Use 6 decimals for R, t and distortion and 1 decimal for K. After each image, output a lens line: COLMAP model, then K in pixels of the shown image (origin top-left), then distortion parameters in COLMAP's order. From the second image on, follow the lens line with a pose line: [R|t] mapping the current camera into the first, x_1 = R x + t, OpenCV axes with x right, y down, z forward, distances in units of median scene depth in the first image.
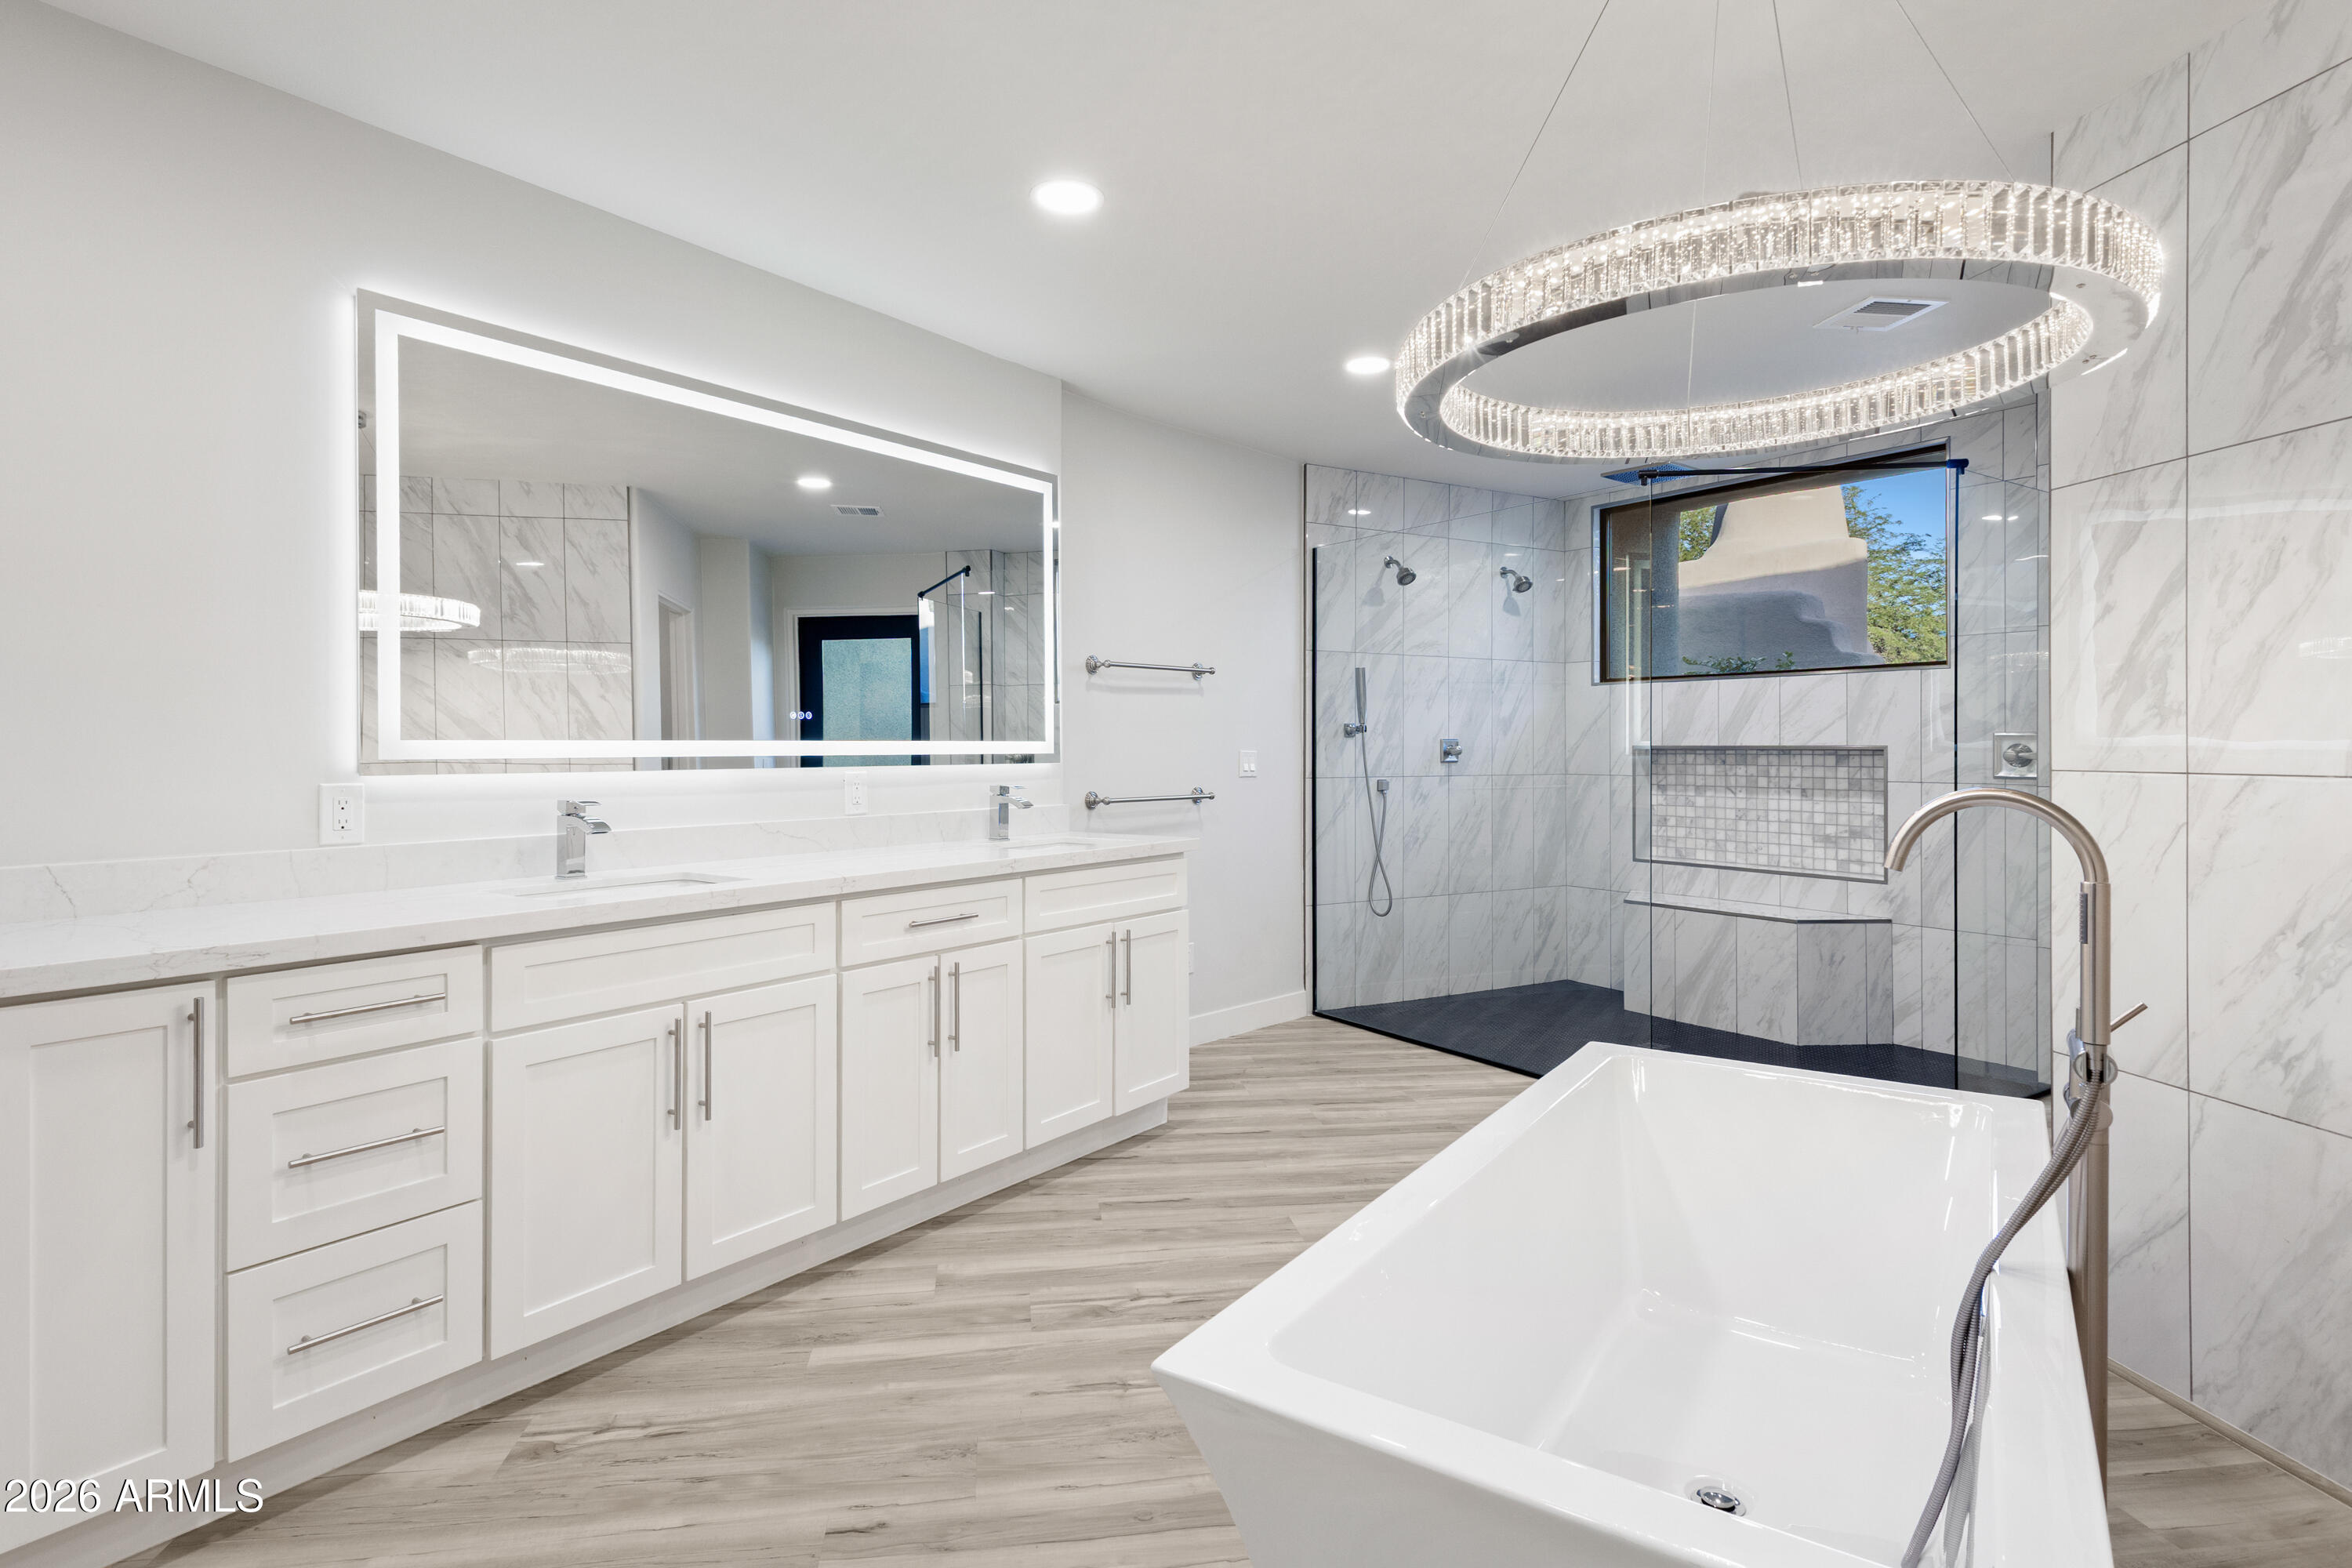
lens RADIAL K [[1207.0, 0, 1156.7], [0, 1207.0, 746.1], [0, 0, 1]] dist [0.025075, -0.011888]
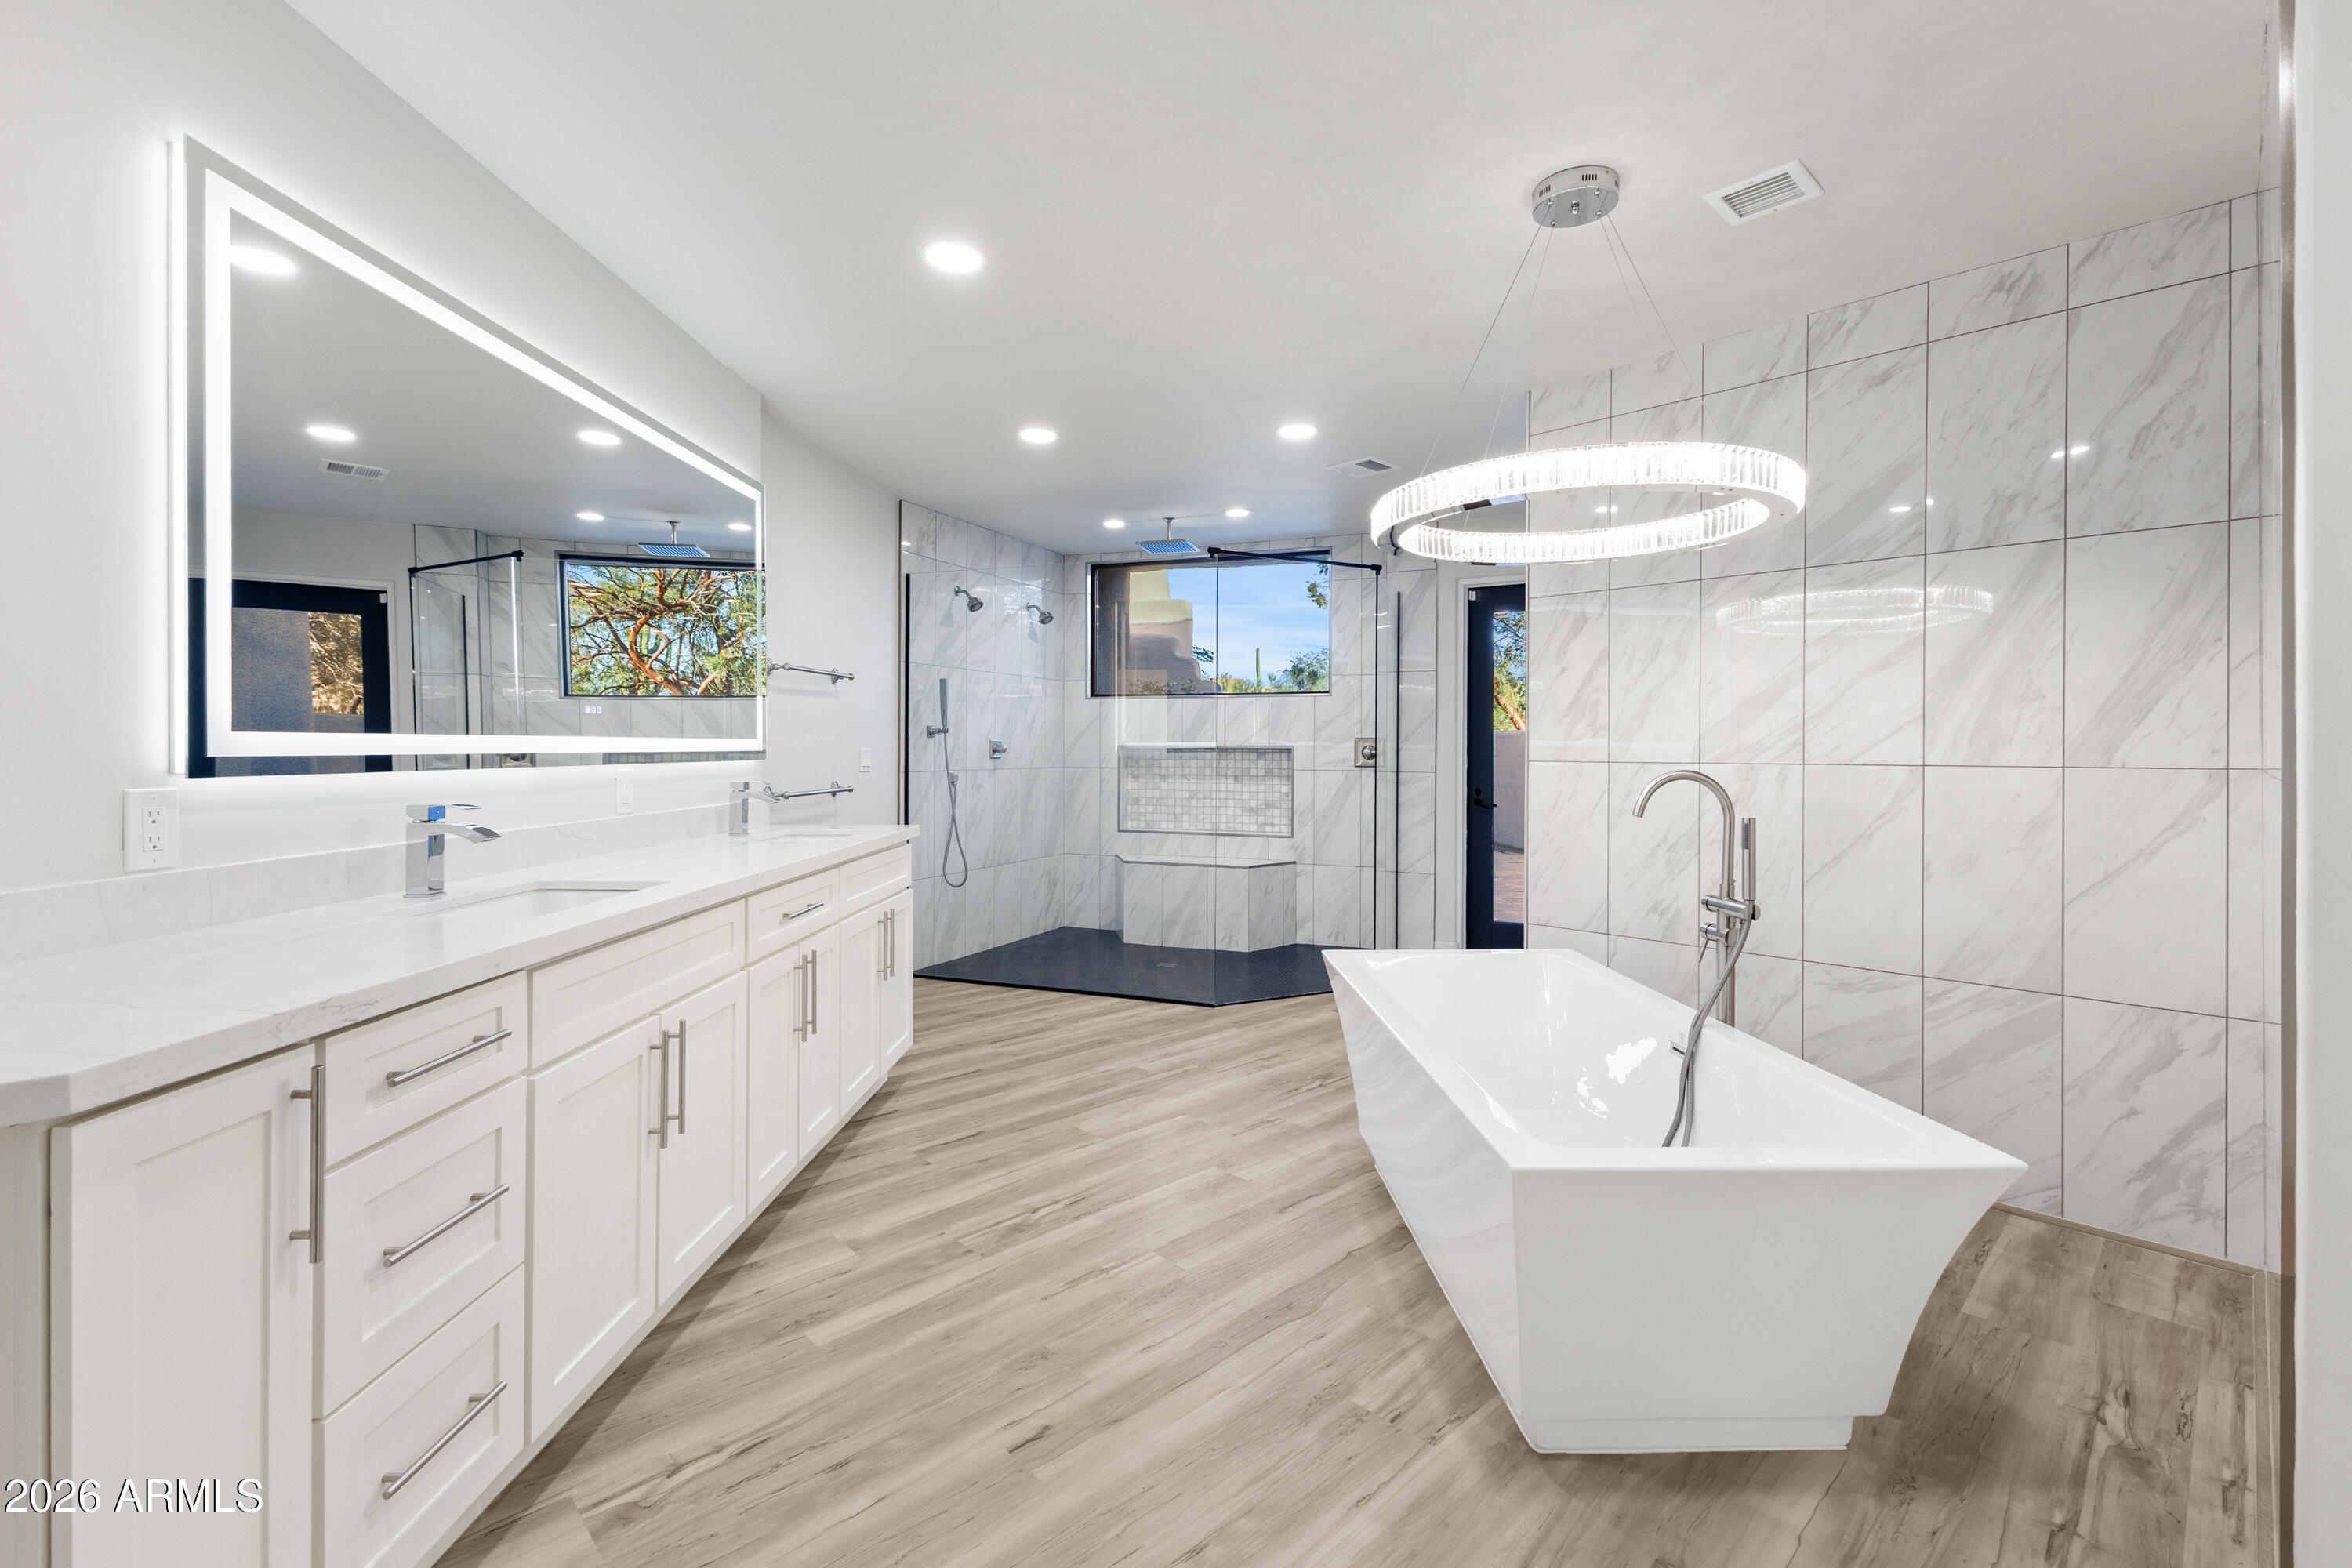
lens RADIAL K [[1024.2, 0, 1178.2], [0, 1024.2, 750.9], [0, 0, 1]] dist [0.003097, -0.000197]
pose [[0.809698, 0.001070, 0.586846, -0.240569], [-0.004285, 0.999982, 0.004090, 0.000903], [-0.586831, -0.005826, 0.809688, 0.054222]]
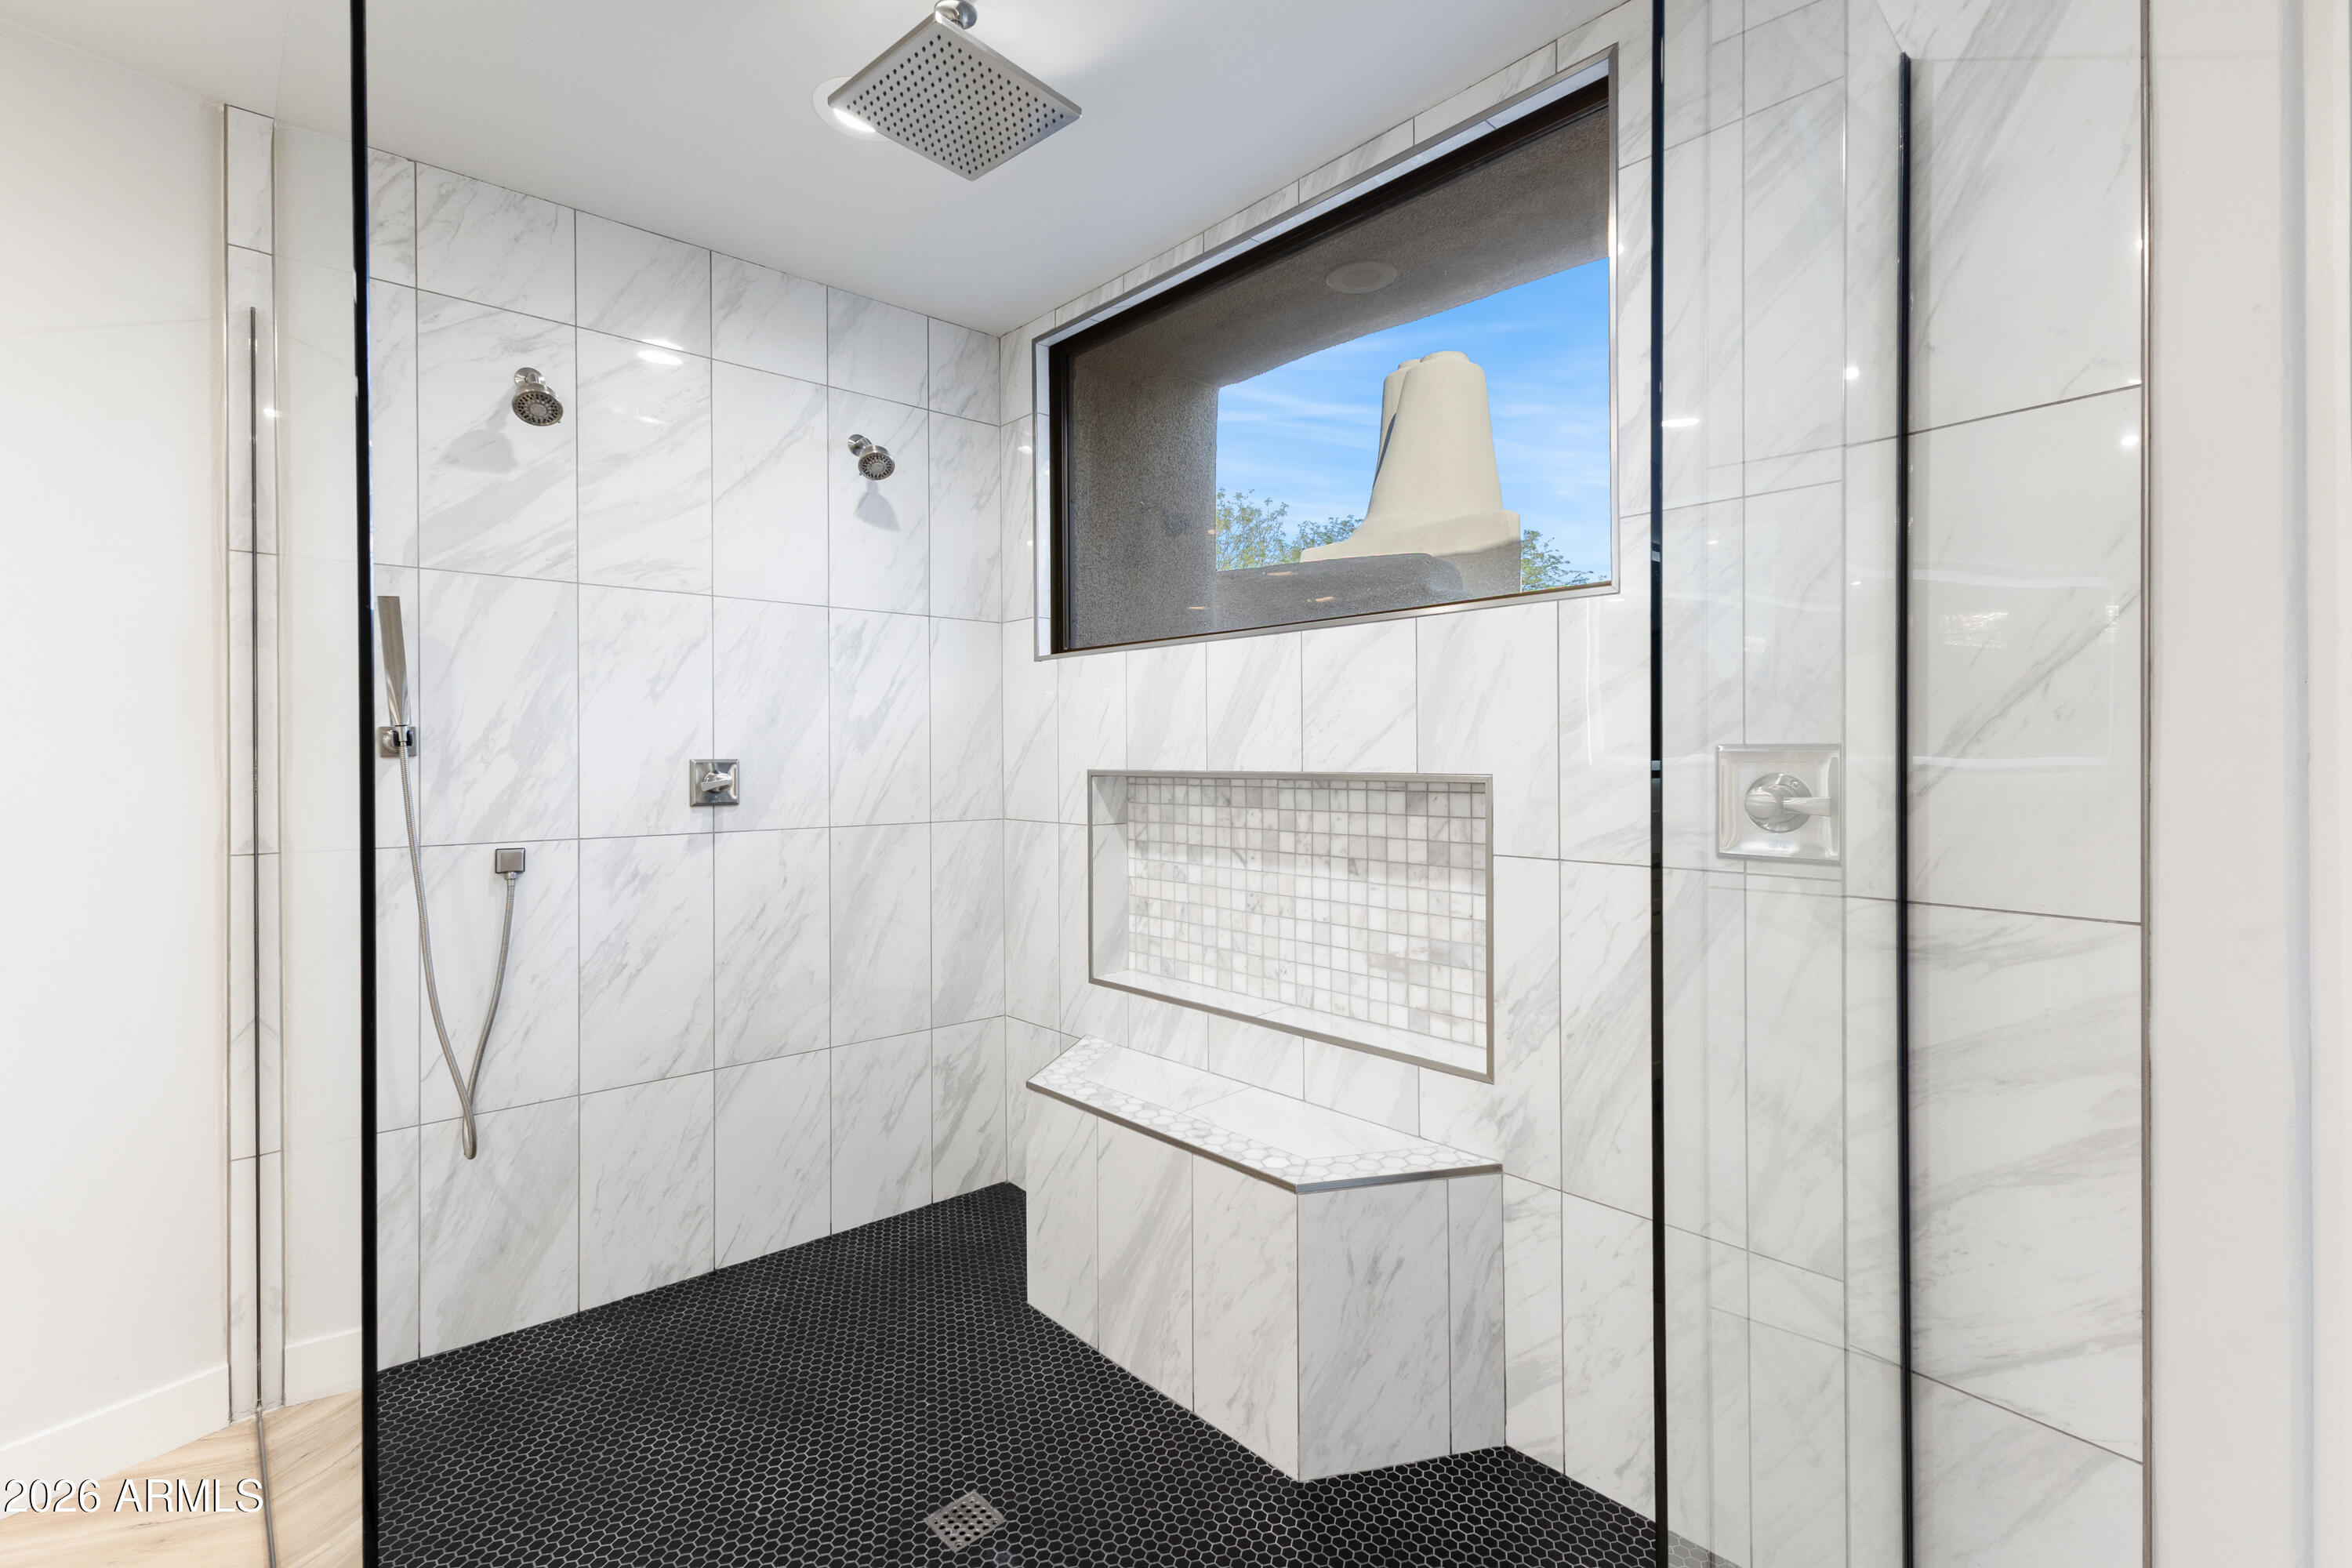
lens RADIAL K [[1052.1, 0, 1155.6], [0, 1052.1, 758.8], [0, 0, 1]] dist [0.012333, -0.000453]
pose [[0.985449, -0.003955, 0.169924, 0.384421], [0.003562, 0.999990, 0.002620, -0.007125], [-0.169933, -0.001977, 0.985454, 0.595008]]
